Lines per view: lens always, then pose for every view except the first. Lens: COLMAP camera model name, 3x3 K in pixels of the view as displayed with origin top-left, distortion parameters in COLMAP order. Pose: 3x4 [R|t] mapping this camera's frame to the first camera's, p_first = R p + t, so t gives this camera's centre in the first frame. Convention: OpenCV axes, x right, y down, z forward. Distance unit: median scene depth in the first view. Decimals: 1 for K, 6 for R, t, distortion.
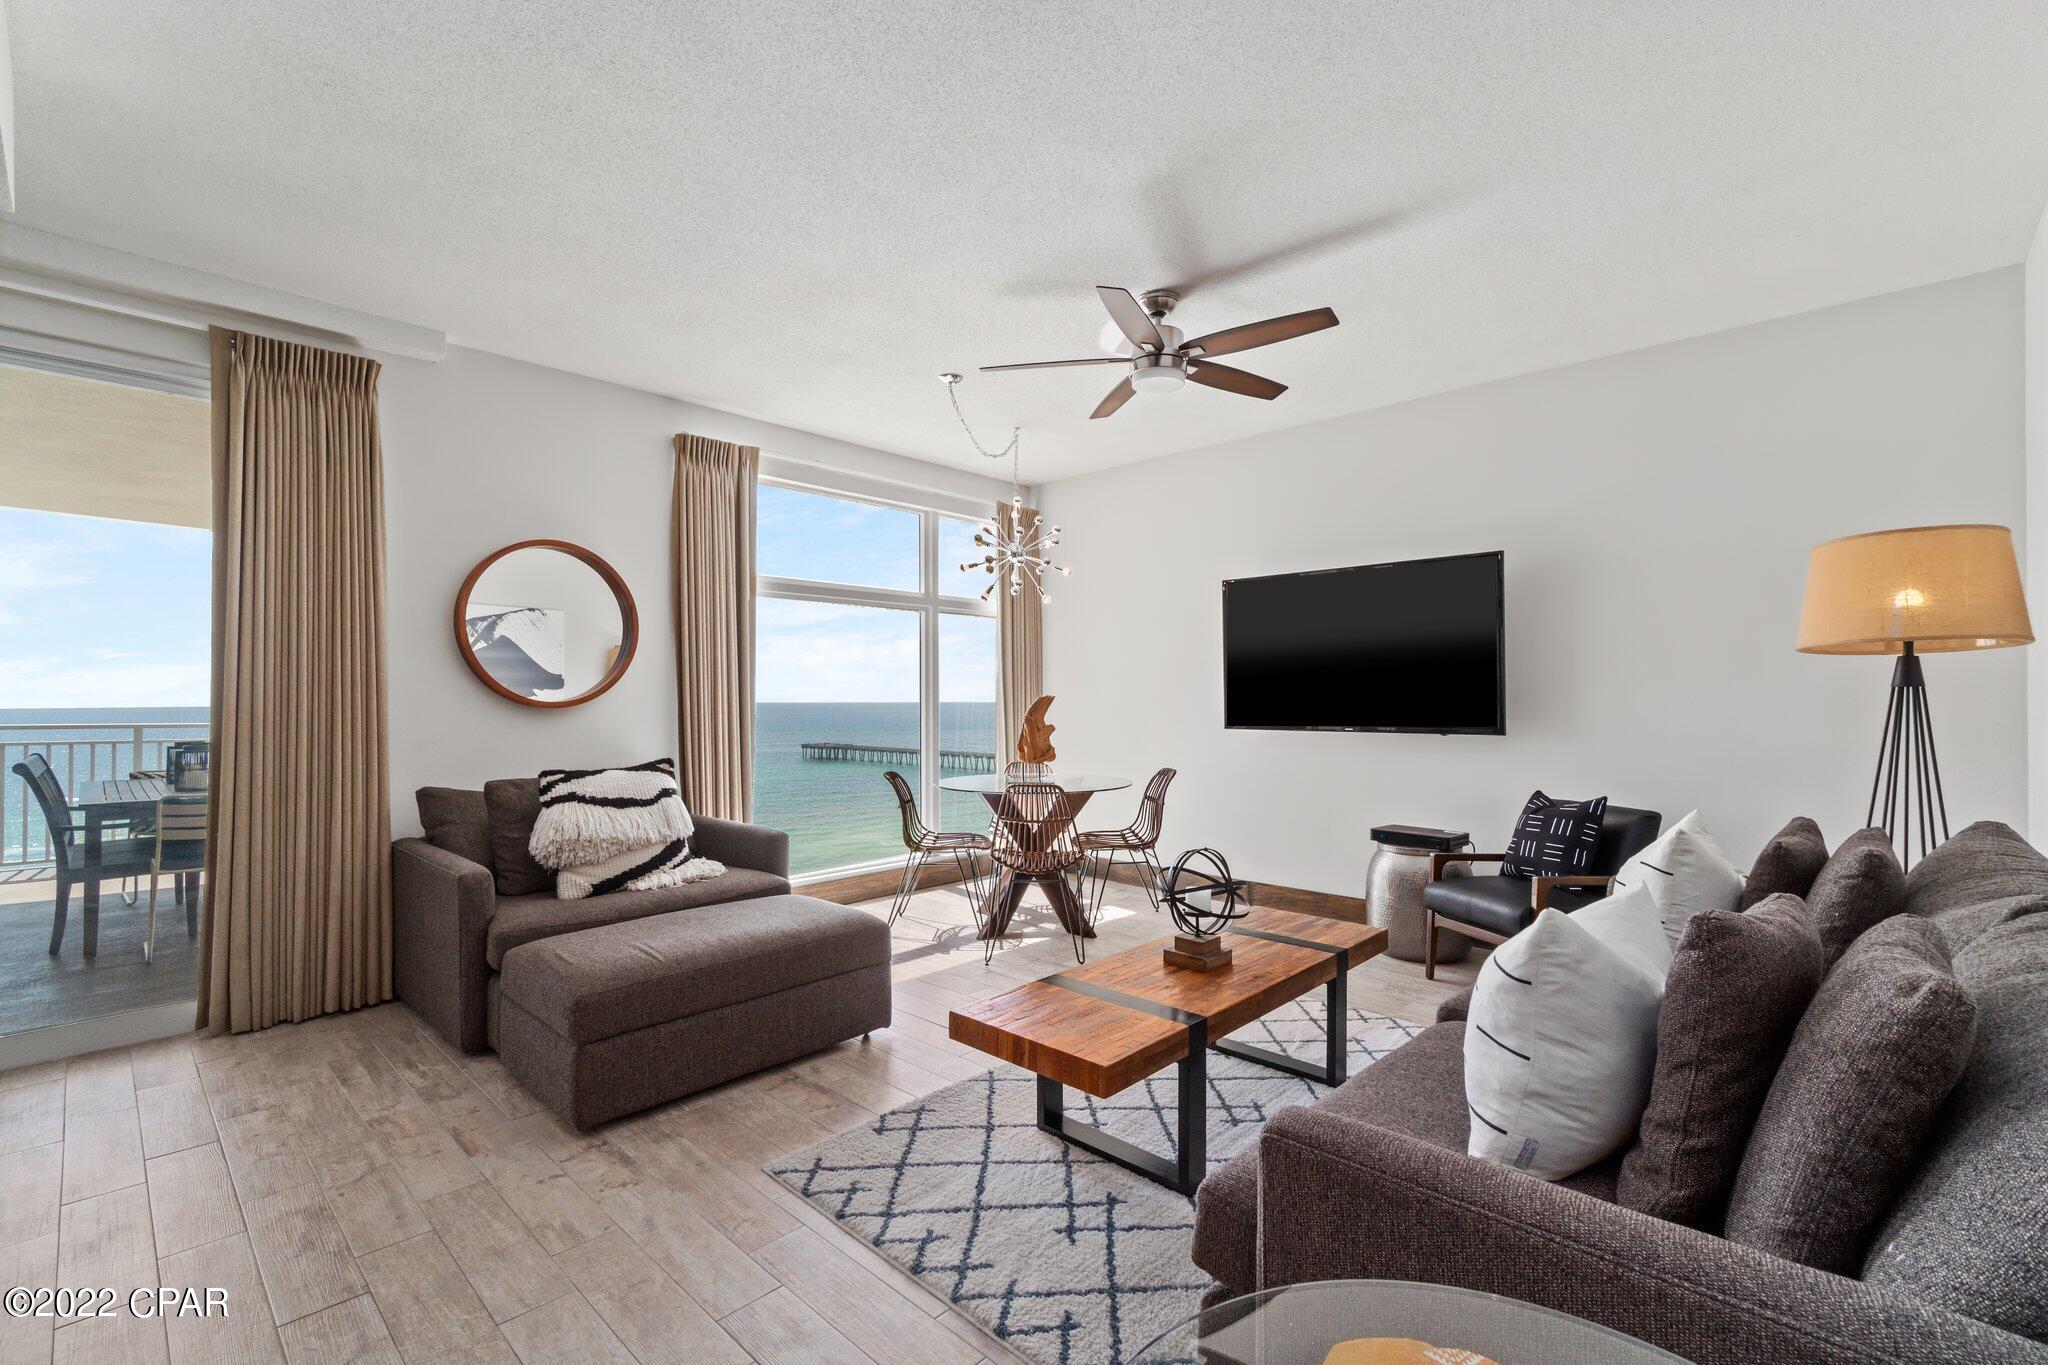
lens RADIAL K [[894.6, 0, 1042.5], [0, 894.6, 697.2], [0, 0, 1]] dist [-0.006102, 0.000954]
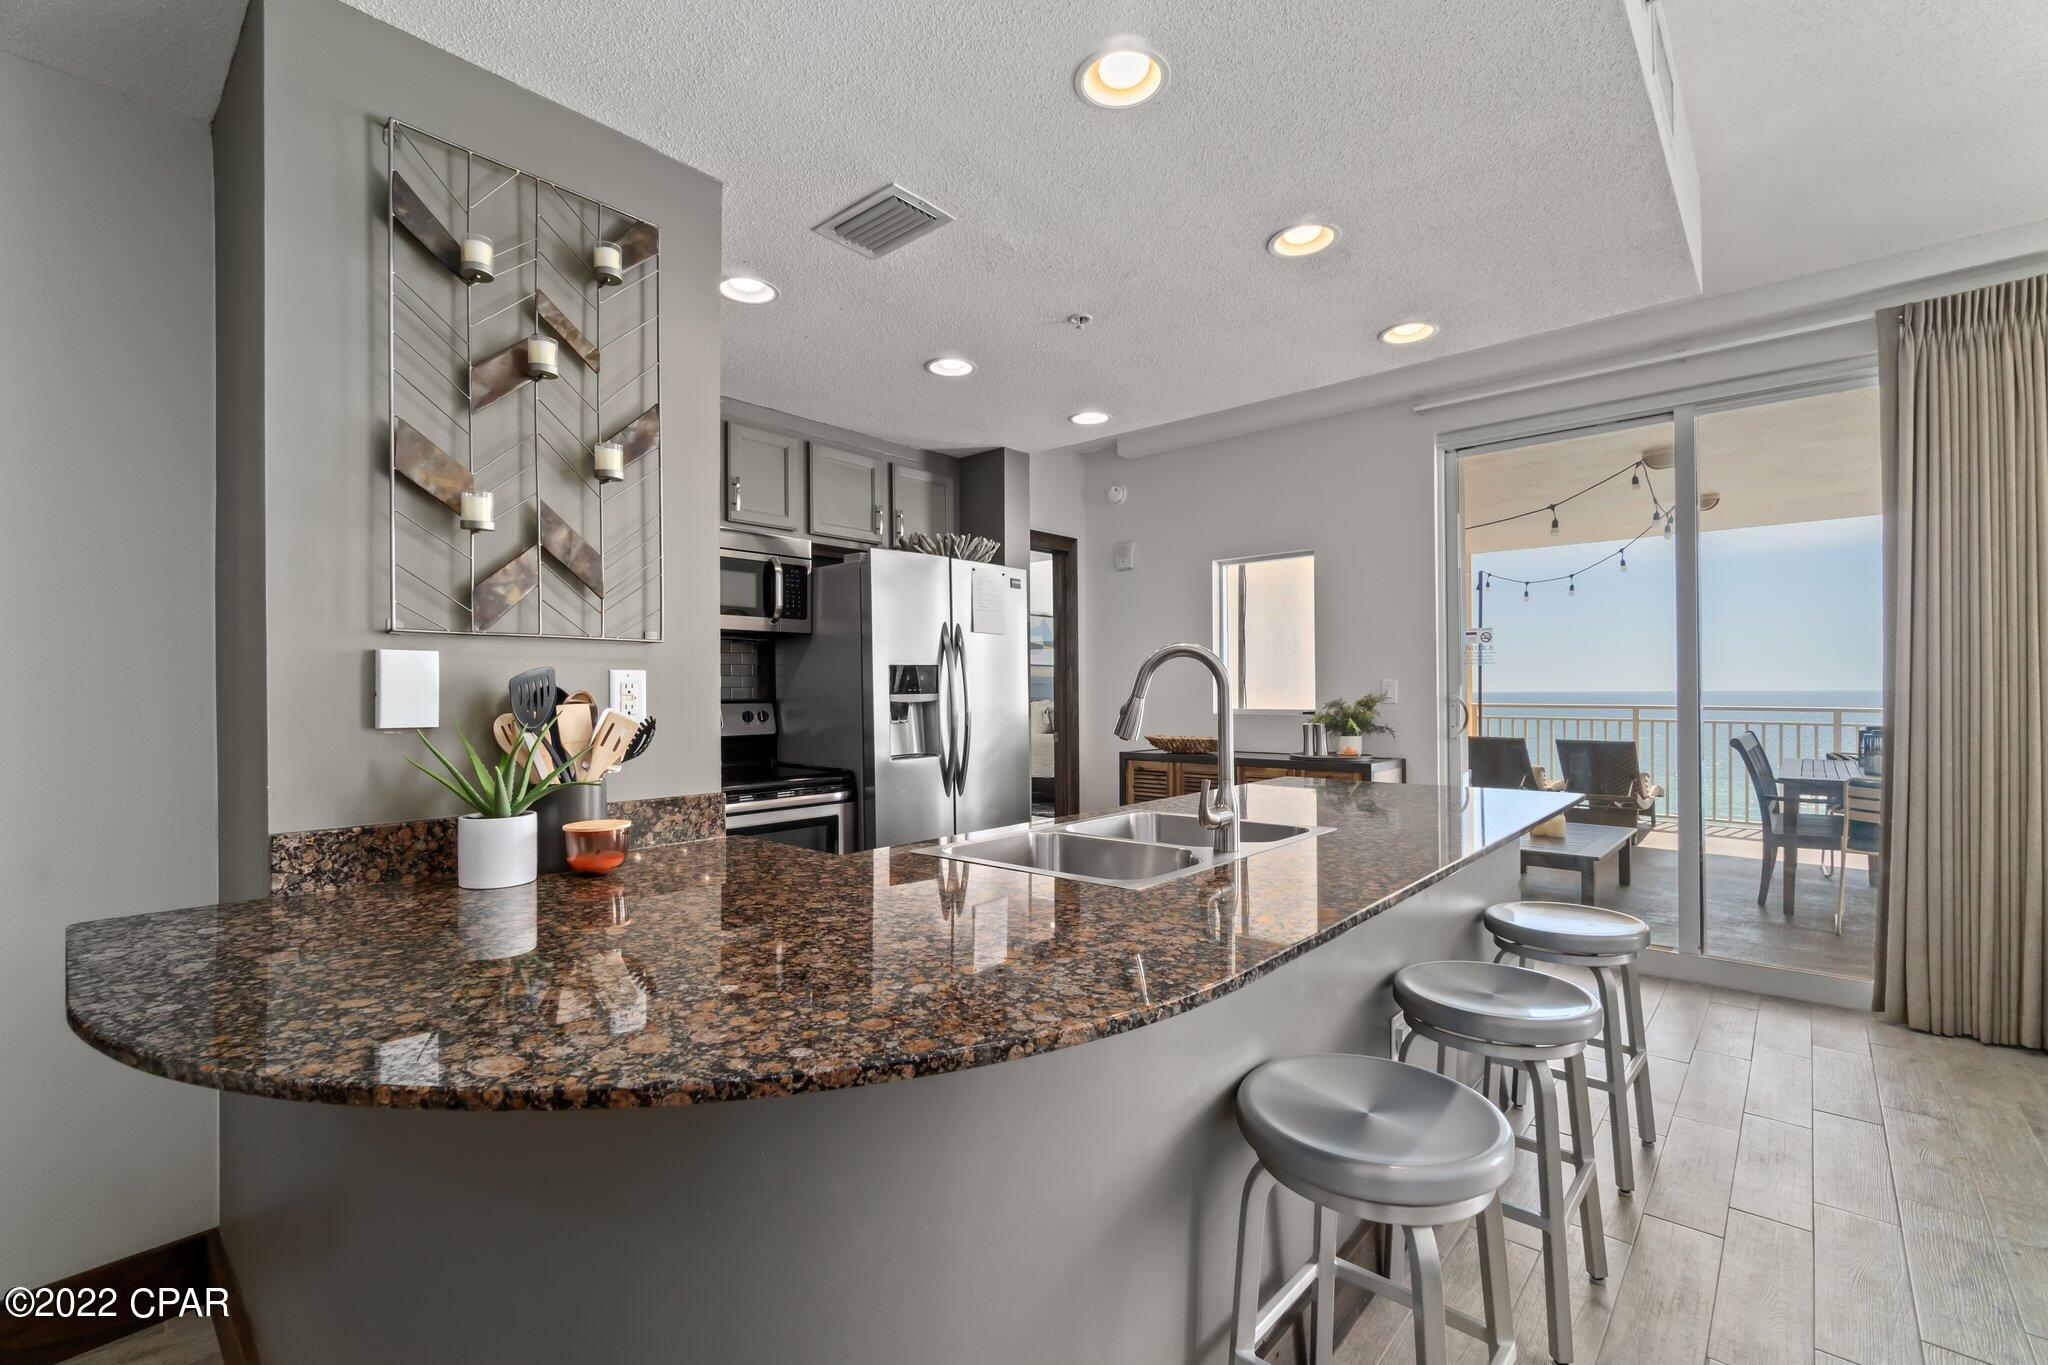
lens RADIAL K [[894.6, 0, 1004.9], [0, 894.6, 682.4], [0, 0, 1]] dist [-0.006102, 0.000954]
pose [[0.006470, -0.009218, -0.999937, 0.048278], [0.010782, 0.999900, -0.009148, -0.001159], [0.999921, -0.010722, 0.006569, 0.007100]]
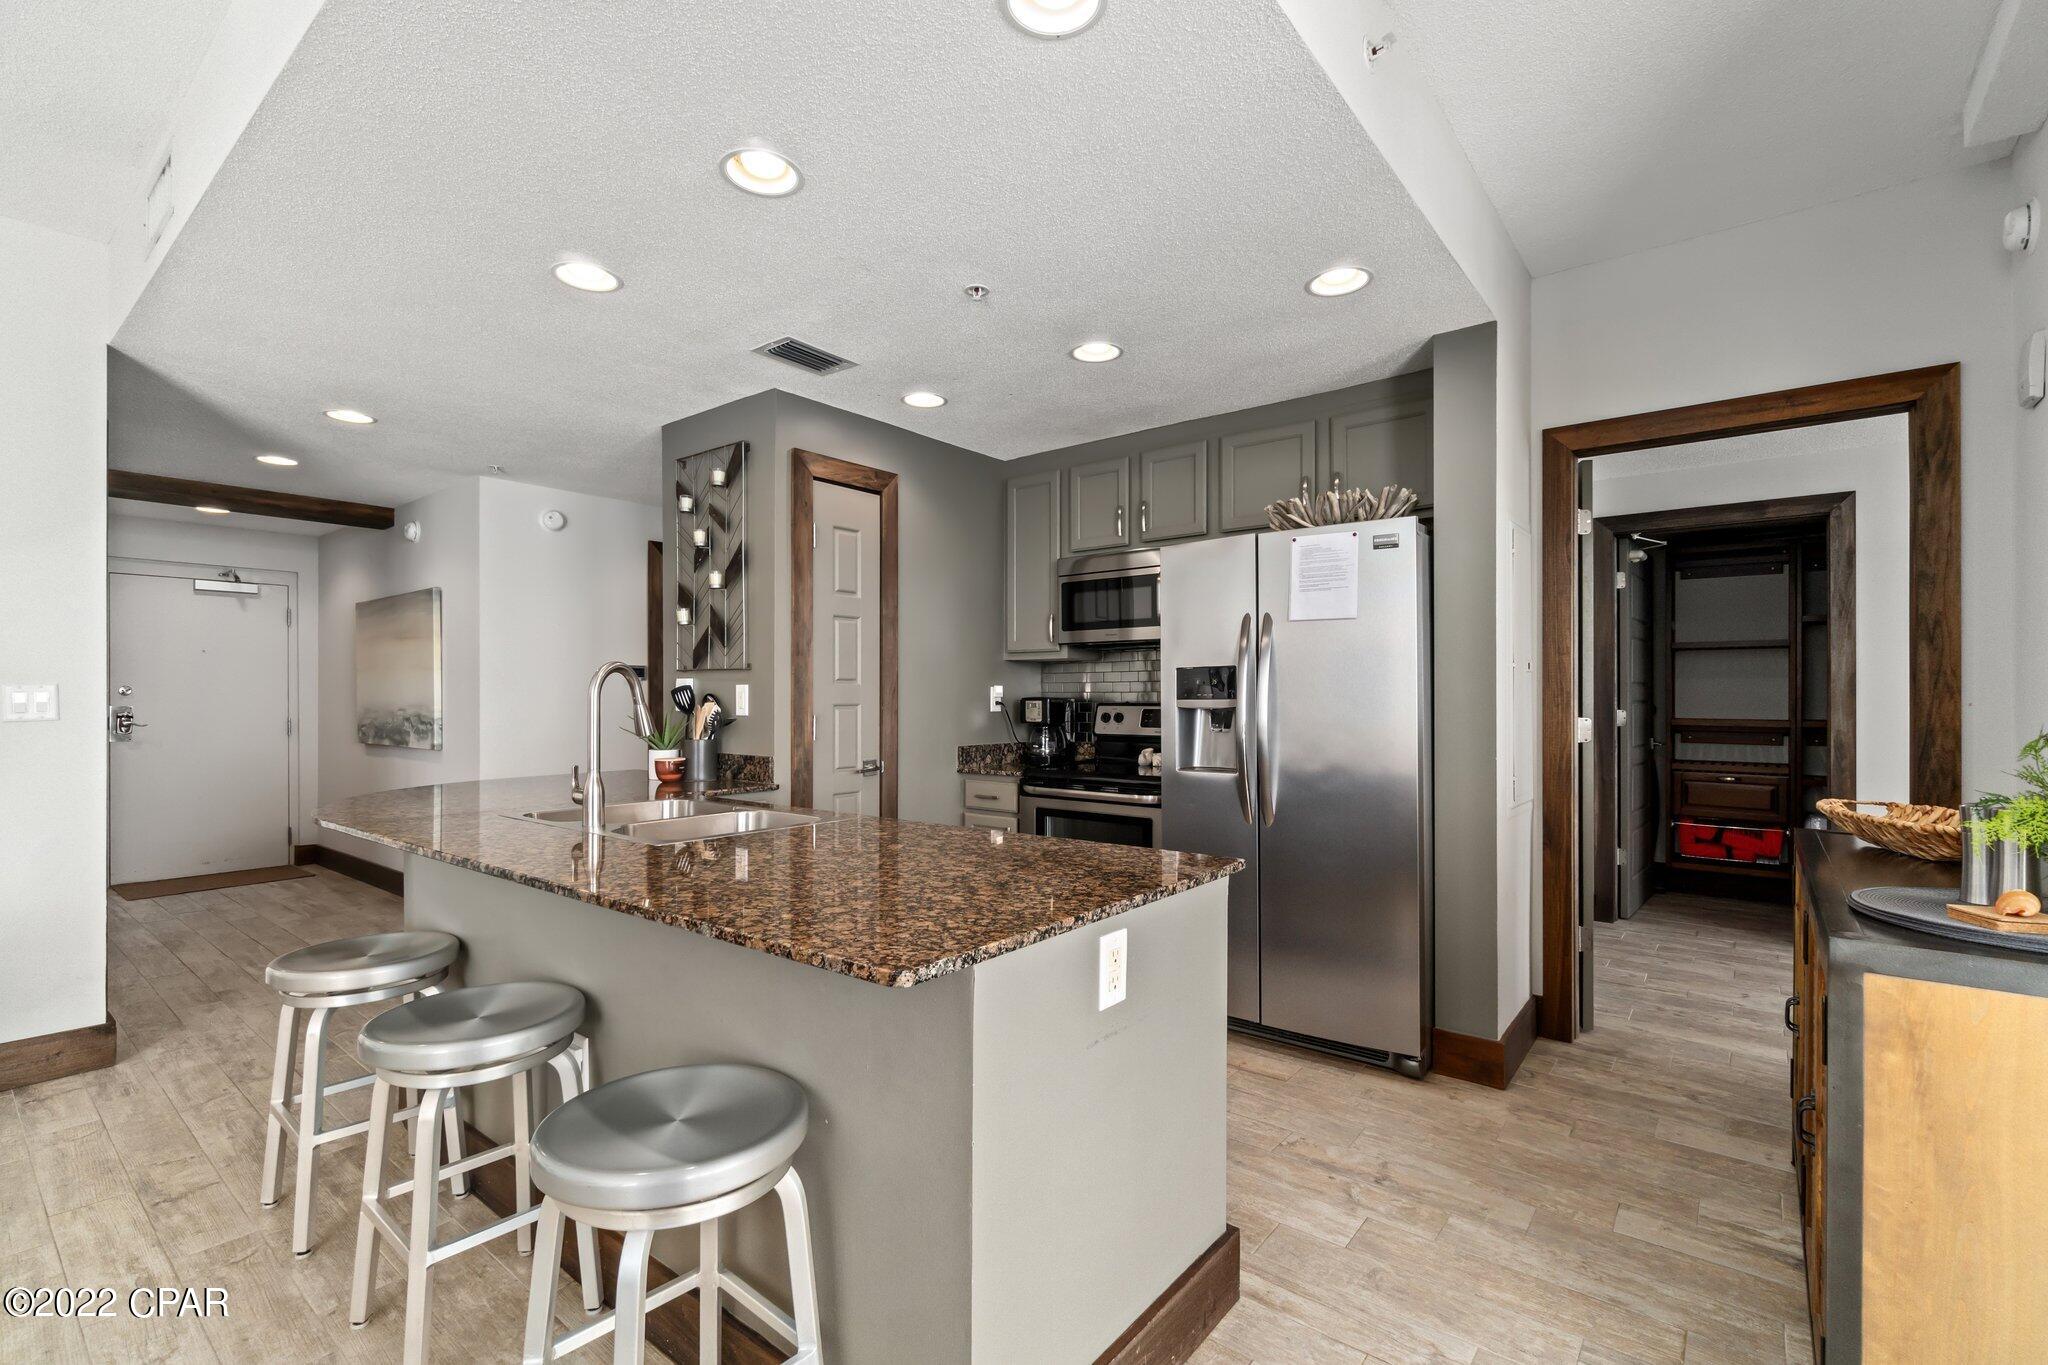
lens RADIAL K [[894.6, 0, 1050.4], [0, 894.6, 693.8], [0, 0, 1]] dist [-0.006102, 0.000954]
pose [[-0.996301, 0.002032, -0.085905, -0.886336], [0.002351, 0.999991, -0.003613, -0.001305], [0.085897, -0.003802, -0.996297, 0.955464]]
